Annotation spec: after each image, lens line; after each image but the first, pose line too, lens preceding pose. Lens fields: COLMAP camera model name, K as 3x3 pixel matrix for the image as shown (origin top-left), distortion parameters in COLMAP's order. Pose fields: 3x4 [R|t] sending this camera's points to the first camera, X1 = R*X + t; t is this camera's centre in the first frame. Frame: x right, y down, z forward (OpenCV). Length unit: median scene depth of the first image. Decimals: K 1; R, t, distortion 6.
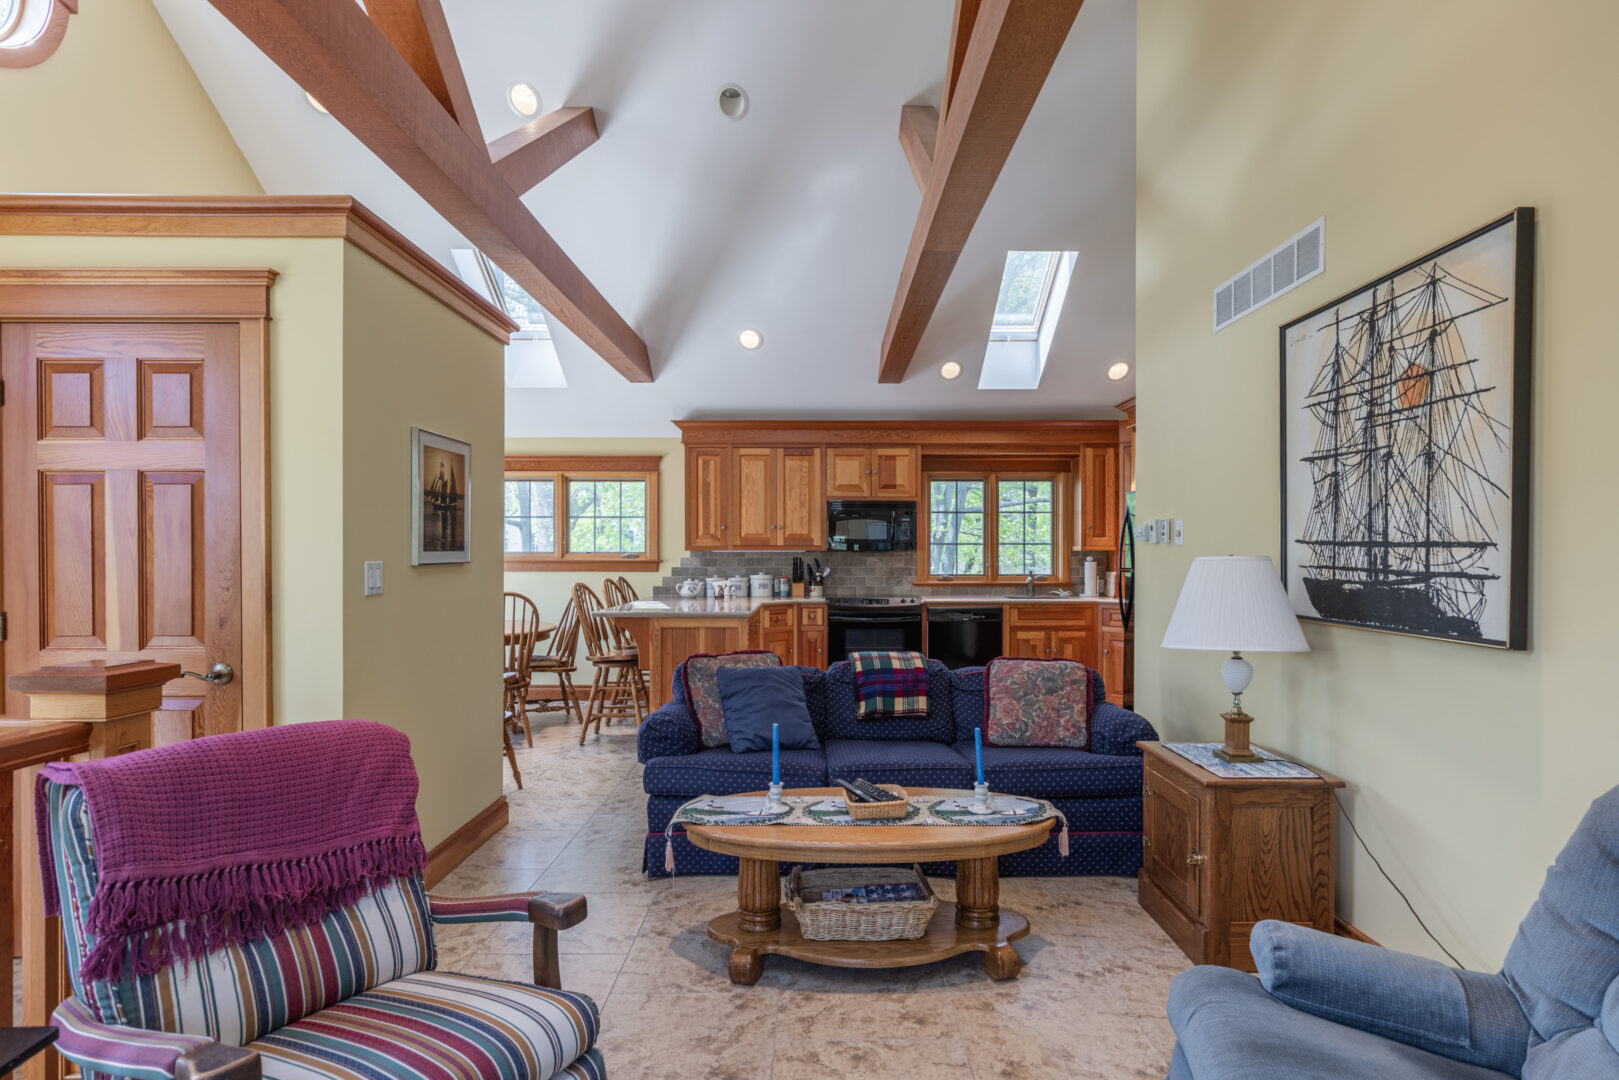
lens RADIAL K [[780.3, 0, 809.8], [0, 780.3, 556.9], [0, 0, 1]] dist [0.002135, 0.000148]
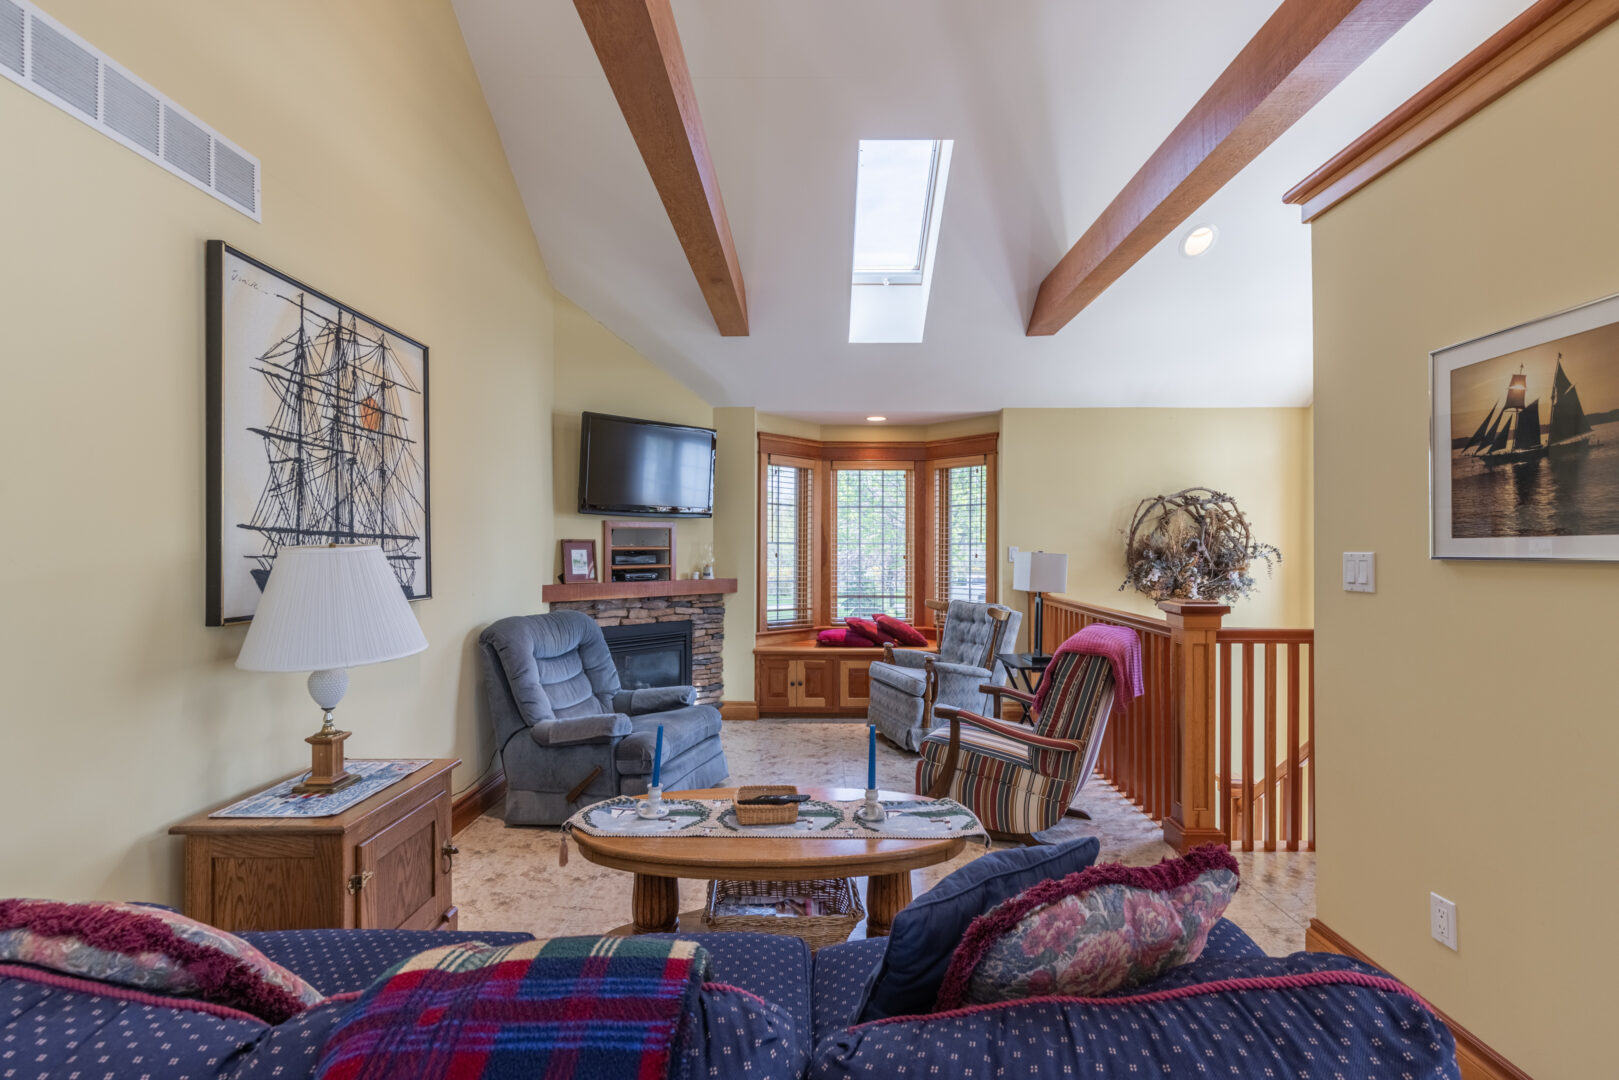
lens RADIAL K [[780.3, 0, 813.3], [0, 780.3, 546.6], [0, 0, 1]] dist [0.002135, 0.000148]
pose [[-0.999998, -0.001752, 0.000749, 0.030191], [-0.001752, 0.999998, 0.000297, 0.000262], [-0.000750, 0.000296, -1.000000, 2.068502]]
